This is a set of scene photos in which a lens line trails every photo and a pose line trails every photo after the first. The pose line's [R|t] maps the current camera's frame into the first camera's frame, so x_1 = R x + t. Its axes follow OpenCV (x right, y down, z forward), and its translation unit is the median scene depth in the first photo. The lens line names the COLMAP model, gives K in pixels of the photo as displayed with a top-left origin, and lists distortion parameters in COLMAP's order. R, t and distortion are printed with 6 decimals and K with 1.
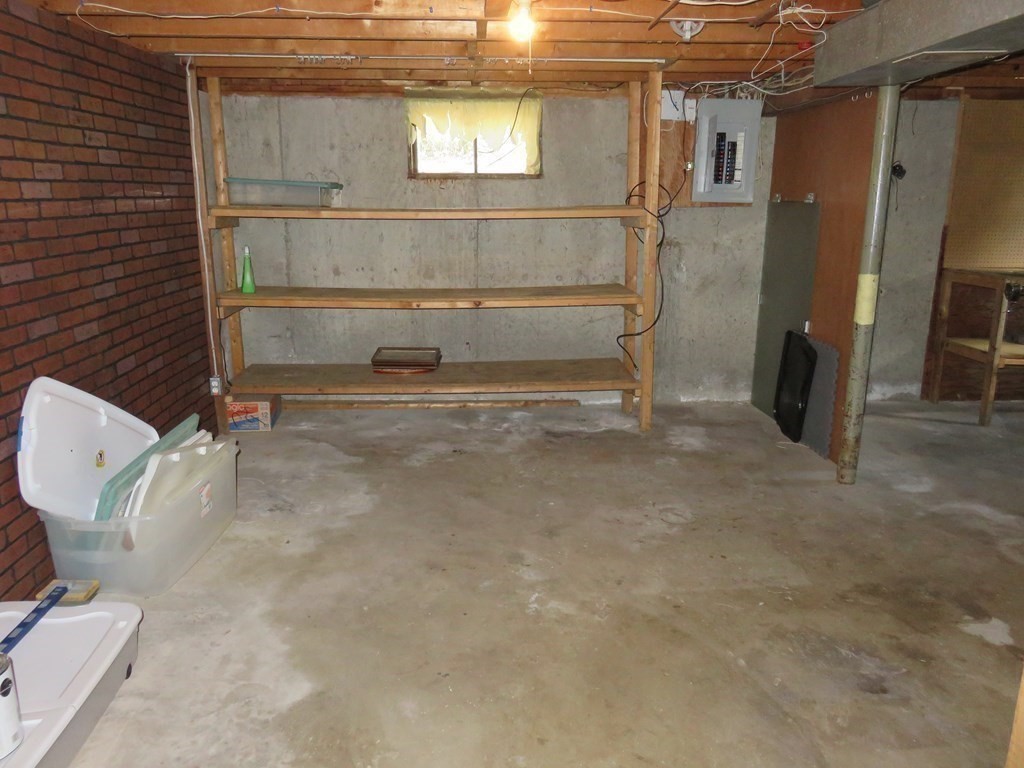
lens RADIAL K [[779.0, 0, 512.0], [0, 779.0, 384.0], [0, 0, 1]] dist [-0.008386, -0.007200]
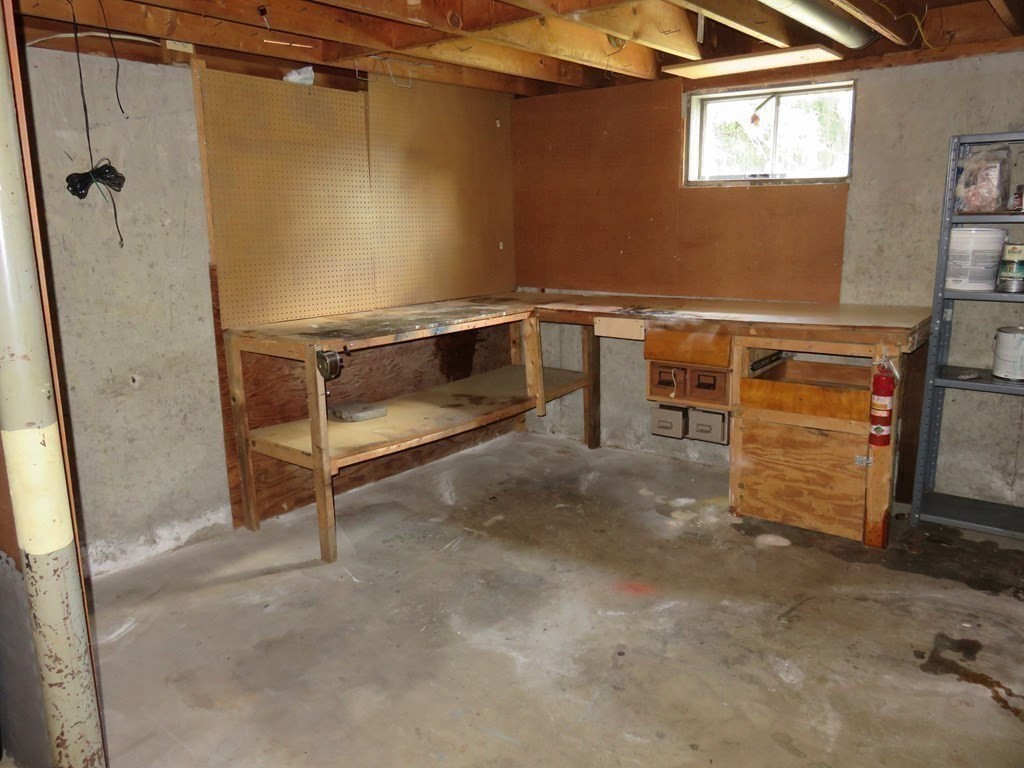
lens RADIAL K [[779.0, 0, 512.0], [0, 779.0, 384.0], [0, 0, 1]] dist [-0.008386, -0.007200]
pose [[0.666557, -0.170601, 0.725670, 0.240777], [0.193935, 0.979626, 0.052167, -0.093040], [-0.719785, 0.105961, 0.686062, 0.391411]]
